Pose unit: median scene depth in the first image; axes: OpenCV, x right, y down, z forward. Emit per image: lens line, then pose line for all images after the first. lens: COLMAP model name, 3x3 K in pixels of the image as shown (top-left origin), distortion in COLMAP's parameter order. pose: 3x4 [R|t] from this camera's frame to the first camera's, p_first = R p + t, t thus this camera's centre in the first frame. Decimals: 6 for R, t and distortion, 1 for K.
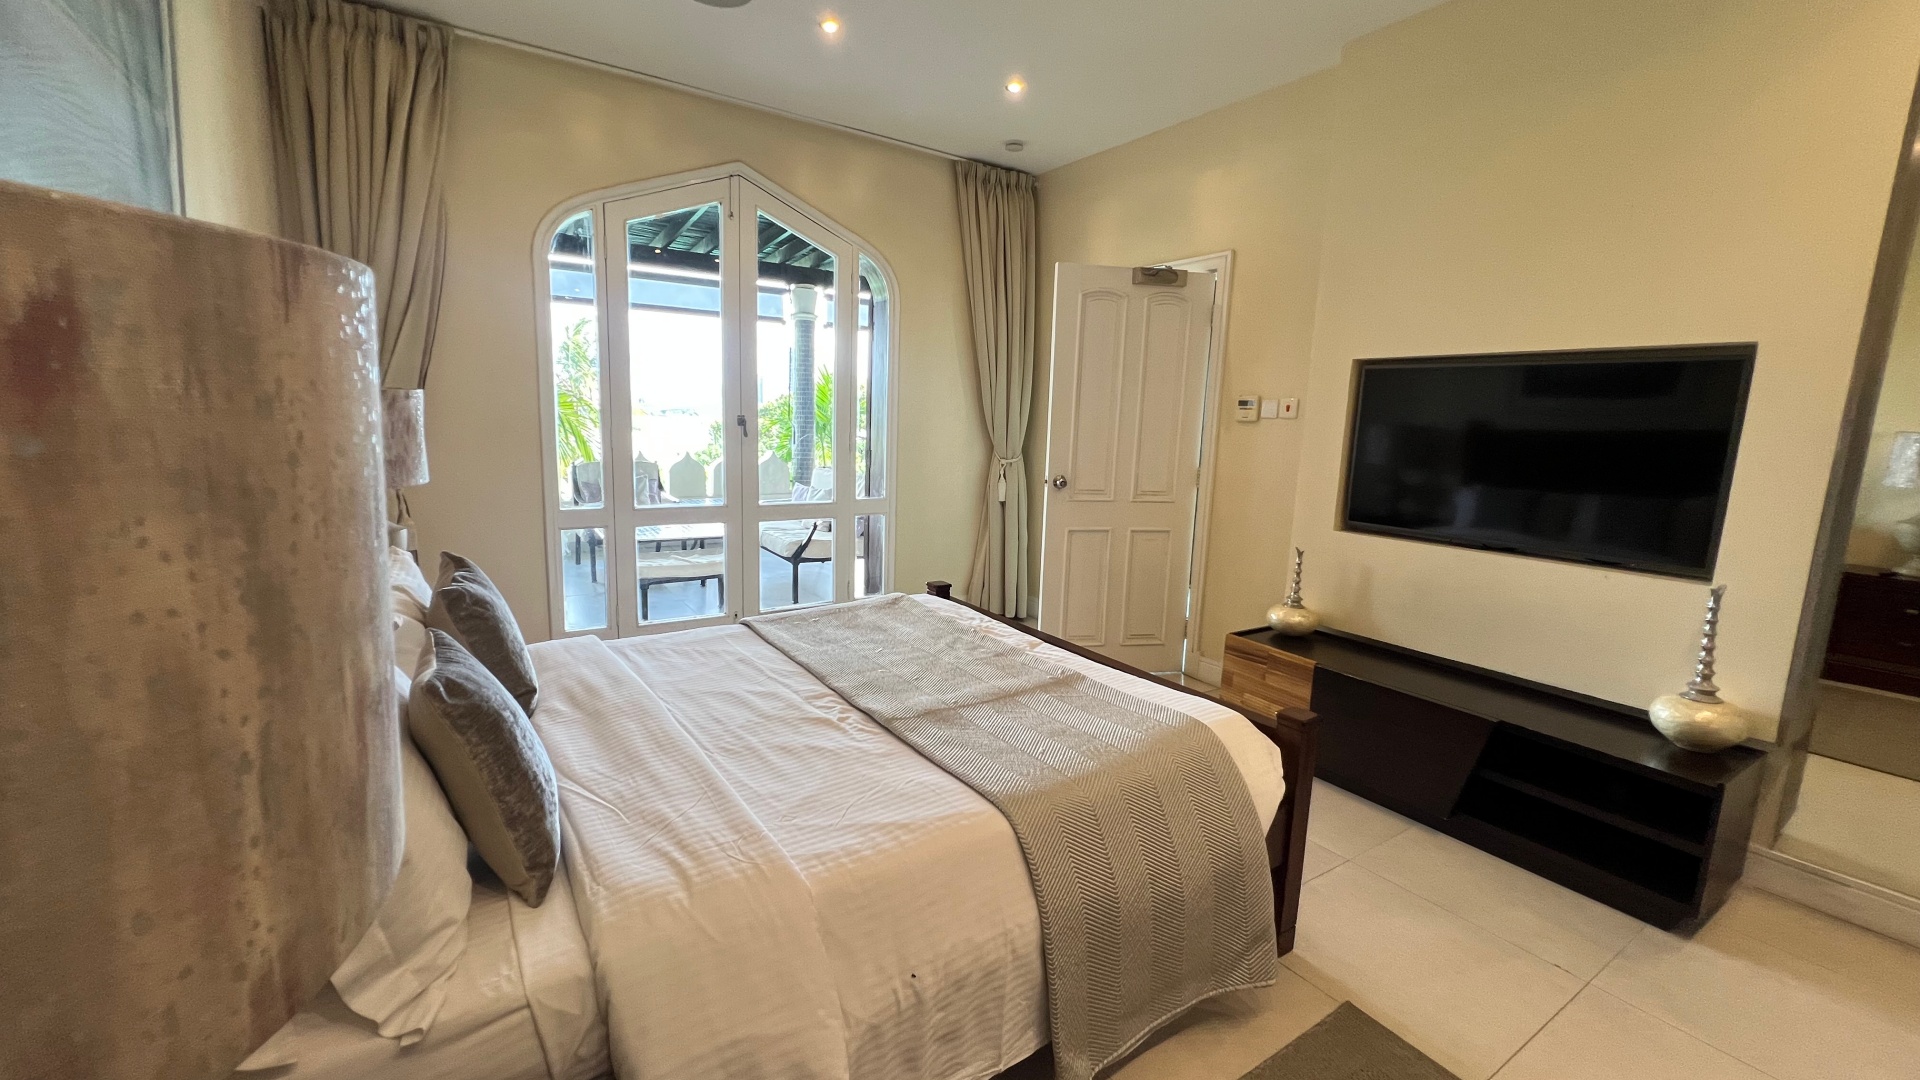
lens RADIAL K [[769.5, 0, 960.0], [0, 769.5, 540.0], [0, 0, 1]] dist [-0.000847, 0.000601]
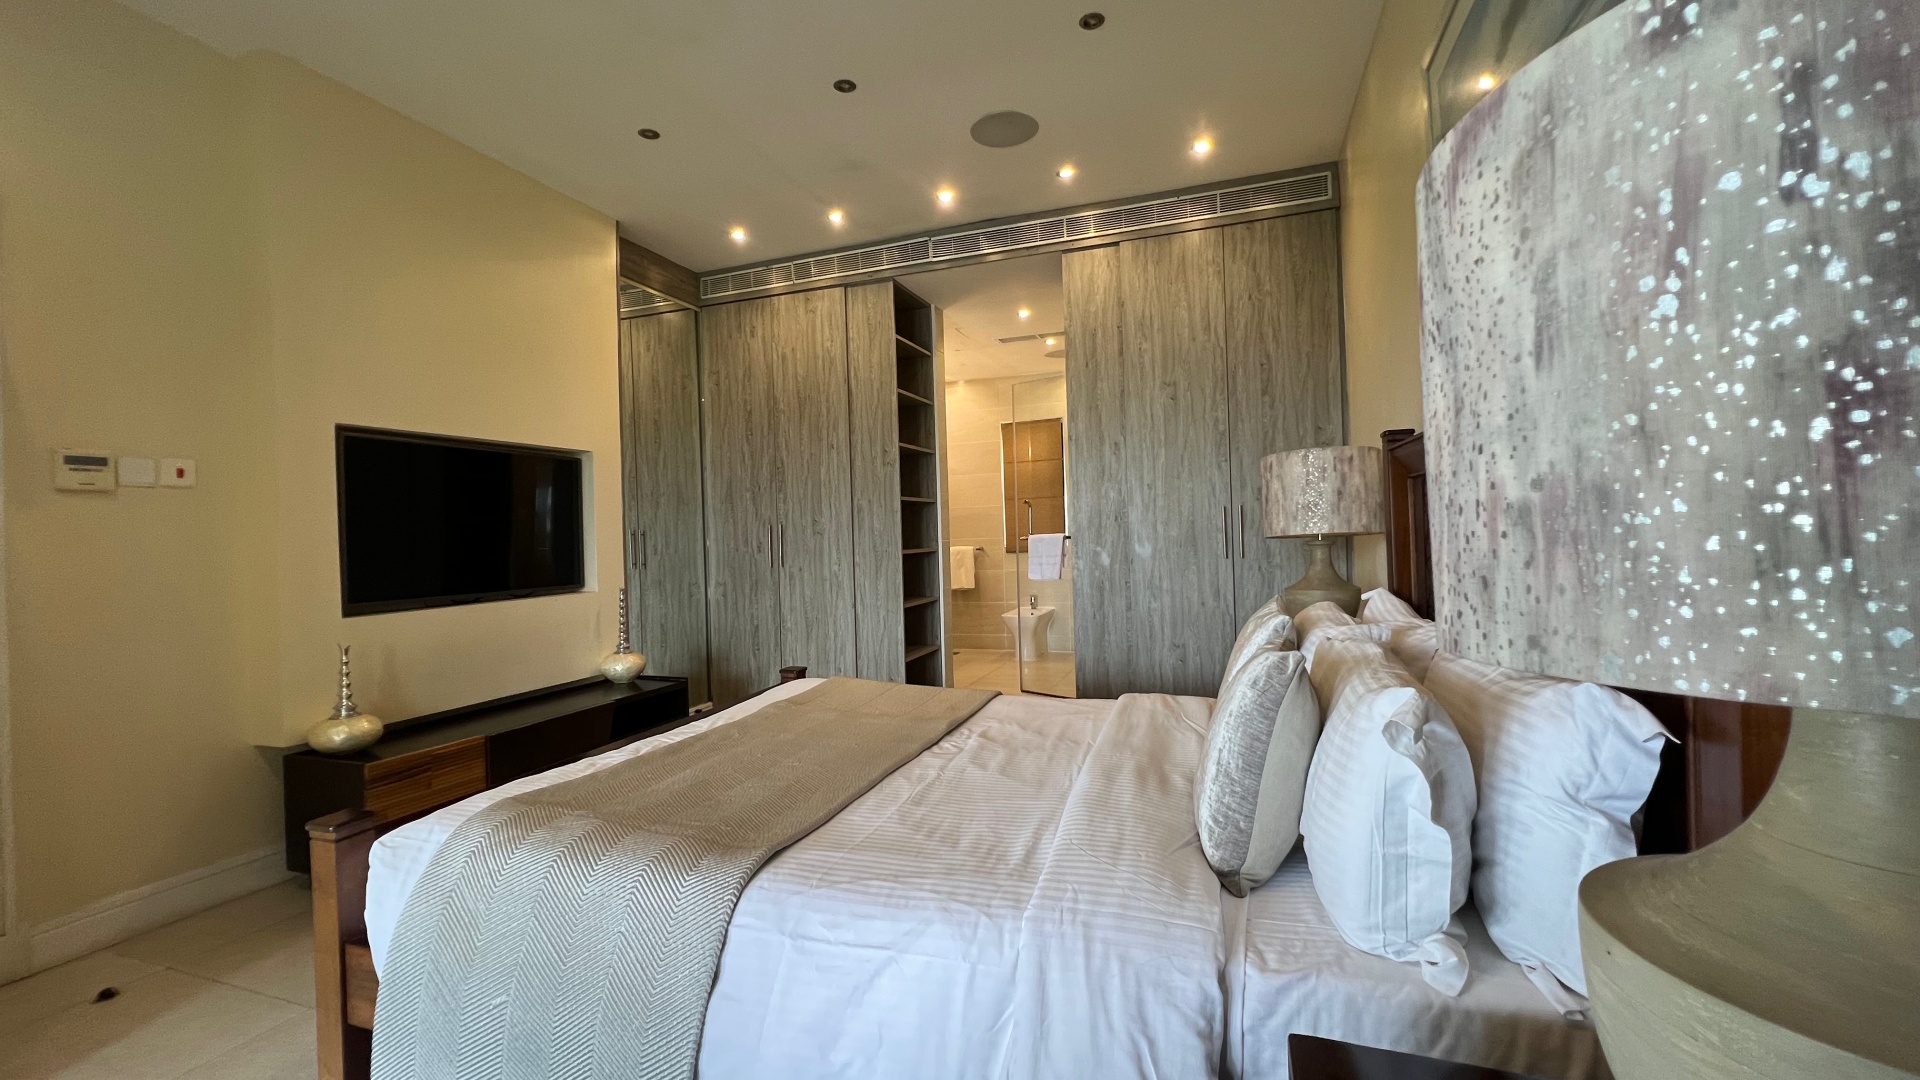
lens RADIAL K [[769.5, 0, 960.0], [0, 769.5, 540.0], [0, 0, 1]] dist [-0.000847, 0.000601]
pose [[-0.595463, -0.019955, 0.803135, -0.778294], [0.141636, 0.981425, 0.129397, -0.143641], [-0.790799, 0.190804, -0.581576, 1.206549]]
